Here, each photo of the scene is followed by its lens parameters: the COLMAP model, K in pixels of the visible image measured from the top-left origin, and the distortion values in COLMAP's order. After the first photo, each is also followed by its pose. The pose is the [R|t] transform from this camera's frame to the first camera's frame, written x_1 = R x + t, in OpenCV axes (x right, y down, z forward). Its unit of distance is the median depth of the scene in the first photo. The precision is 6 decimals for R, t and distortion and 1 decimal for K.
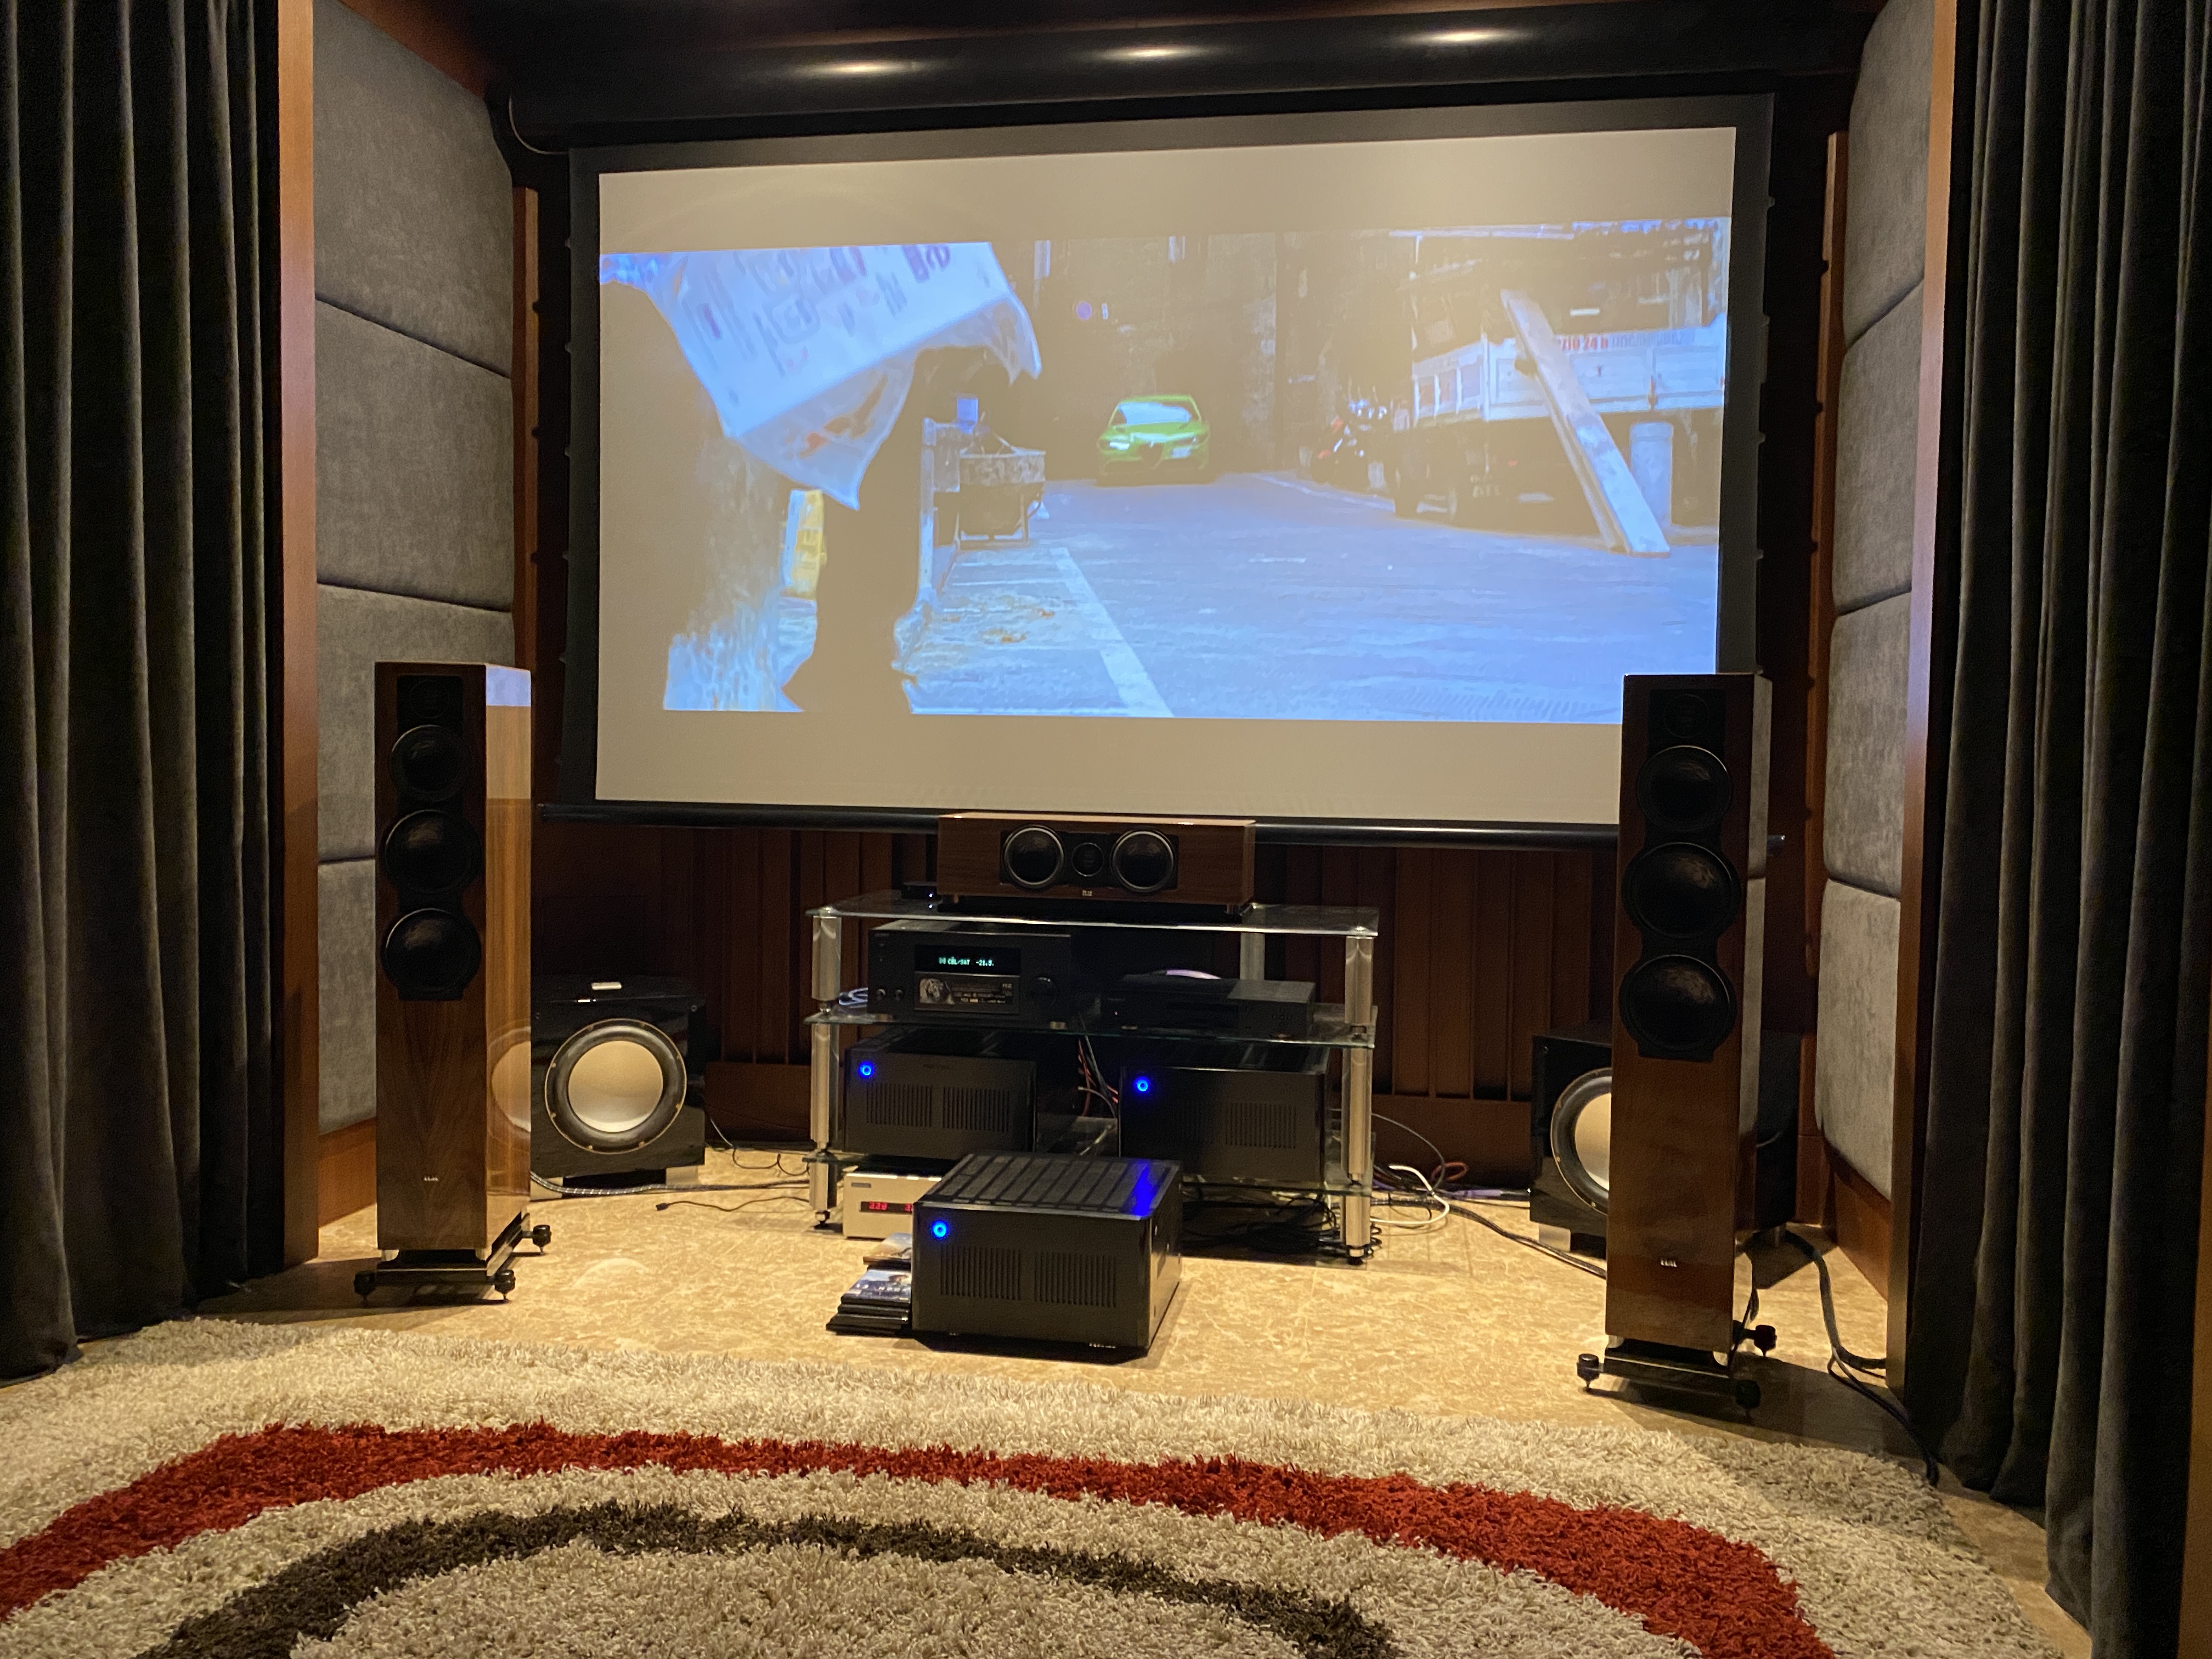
lens RADIAL K [[1668.0, 0, 1093.7], [0, 1668.0, 822.1], [0, 0, 1]] dist [0.040603, -0.043767]
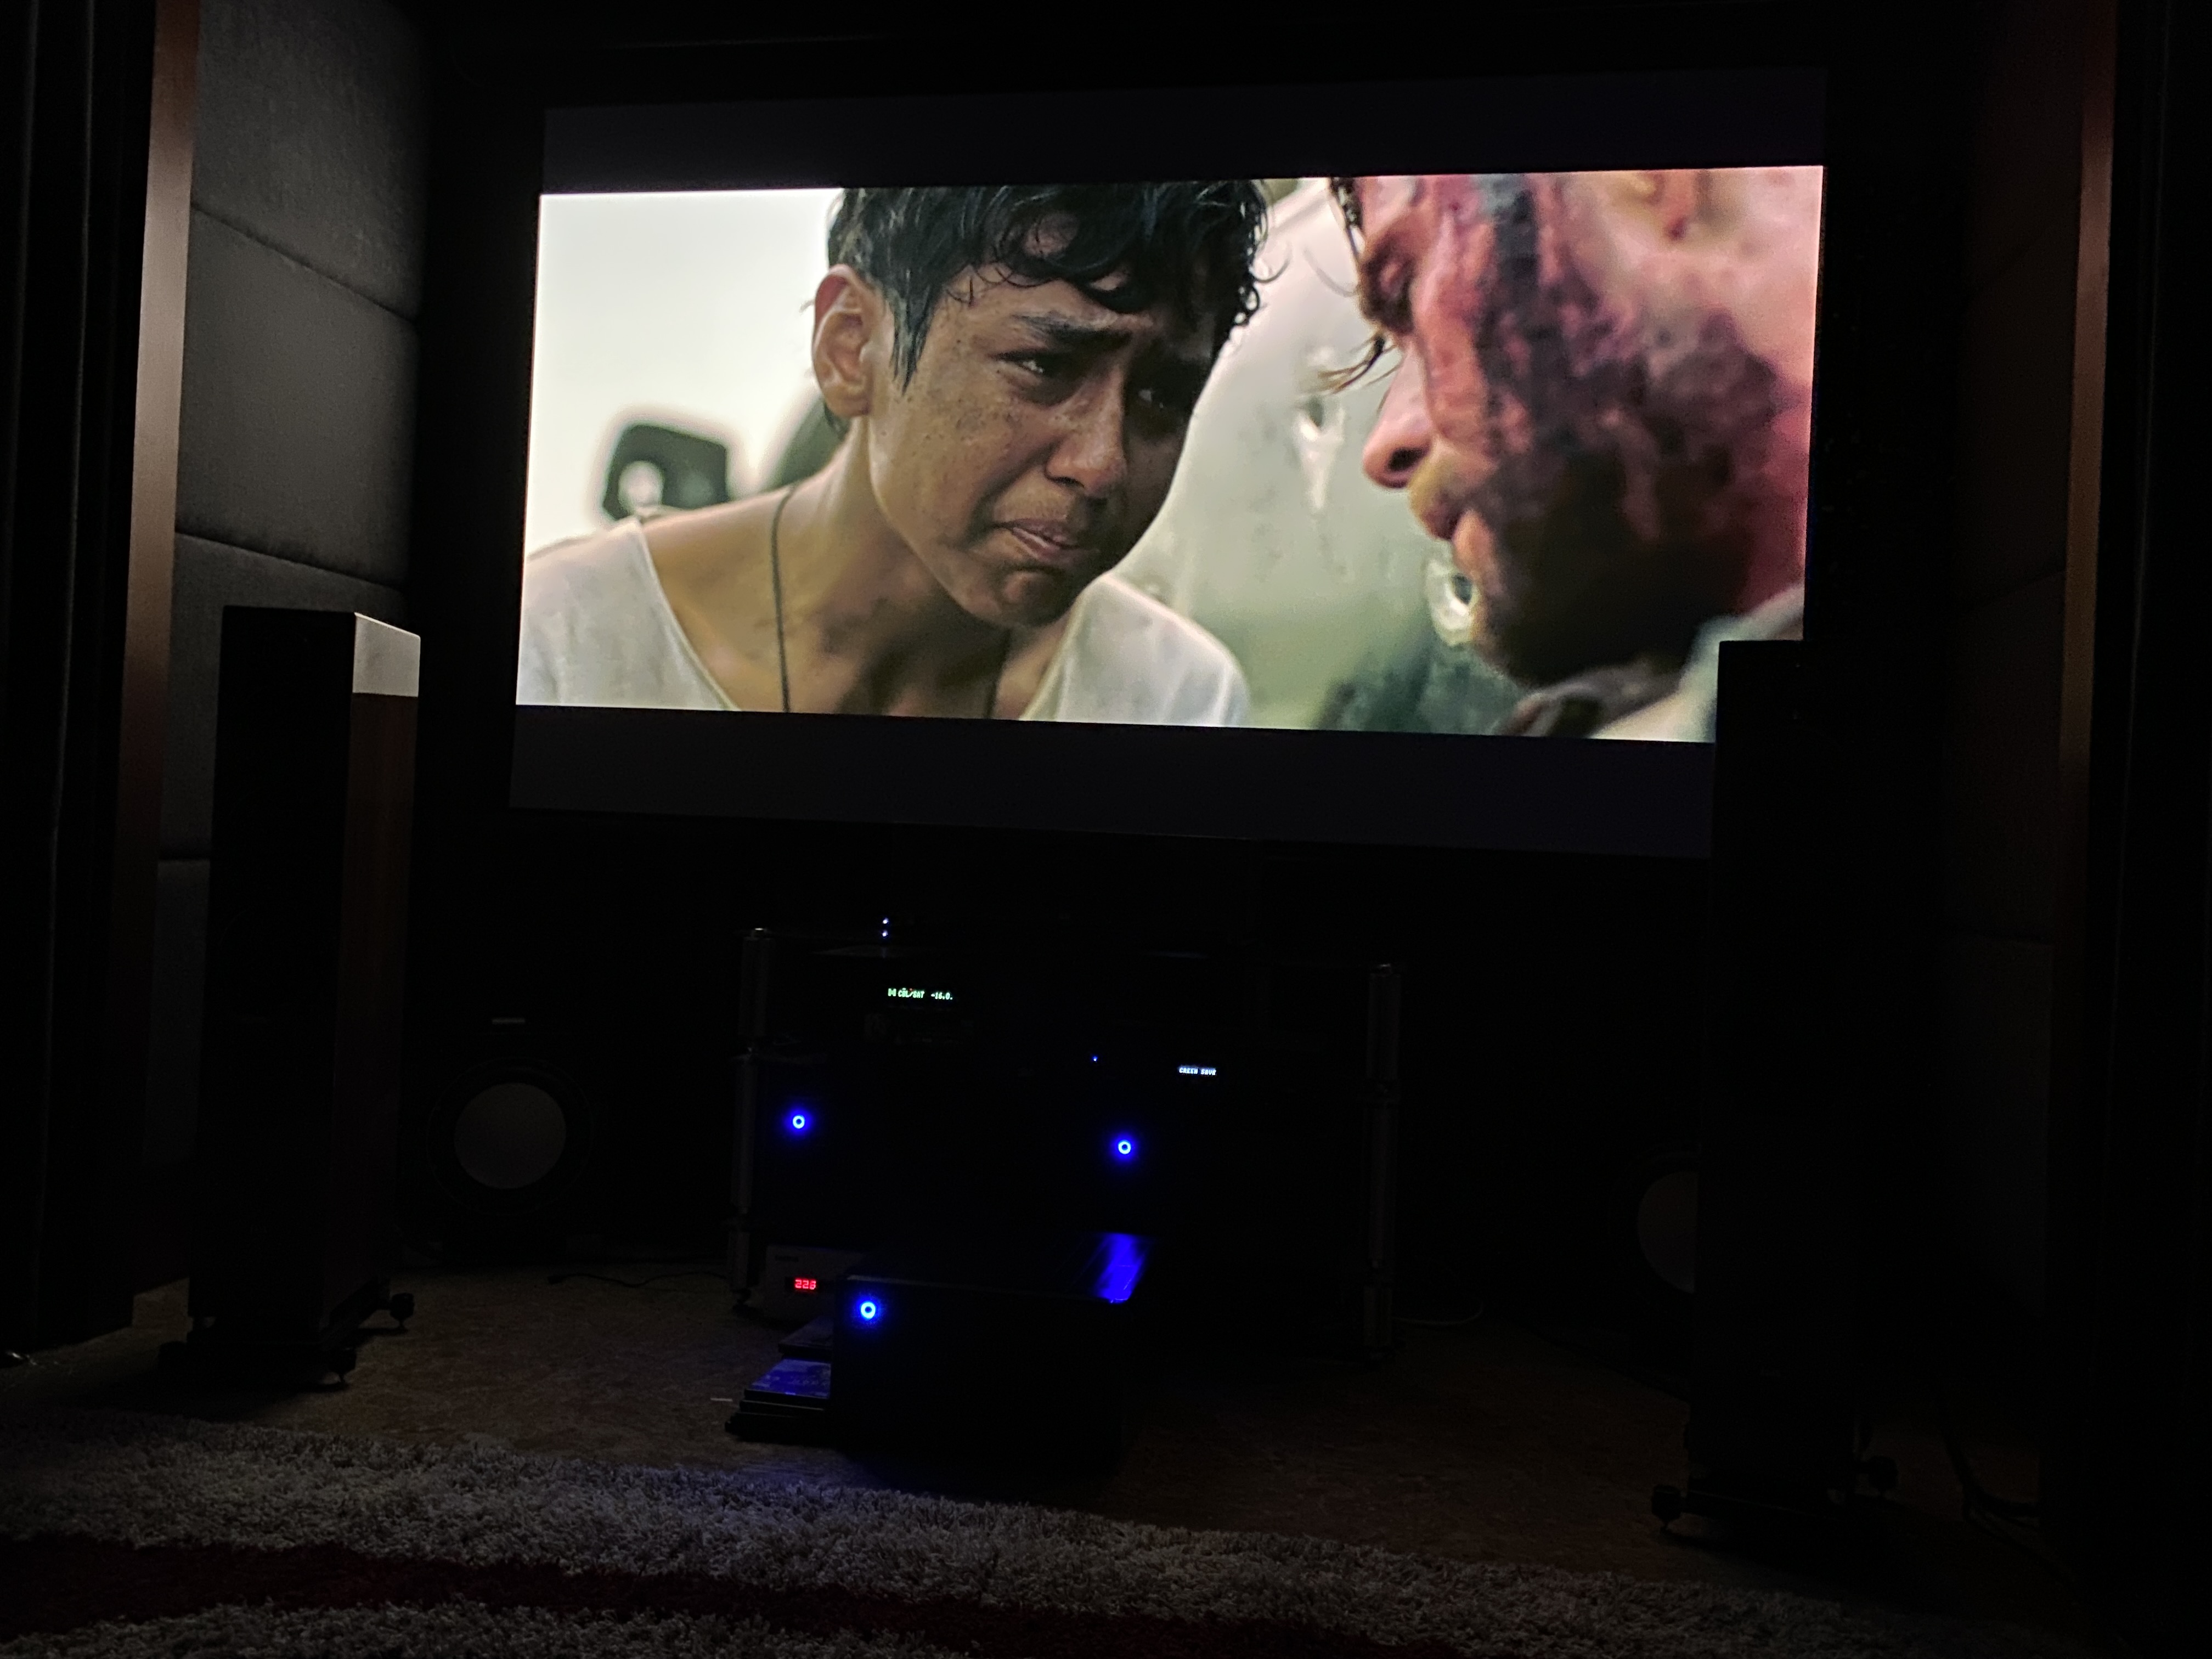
lens RADIAL K [[1720.8, 0, 1089.0], [0, 1720.8, 820.4], [0, 0, 1]] dist [-0.002073, 0.034234]
pose [[0.999639, 0.025649, -0.007963, 0.014256], [-0.026042, 0.998203, -0.053967, 0.041561], [0.006564, 0.054155, 0.998511, 0.129783]]
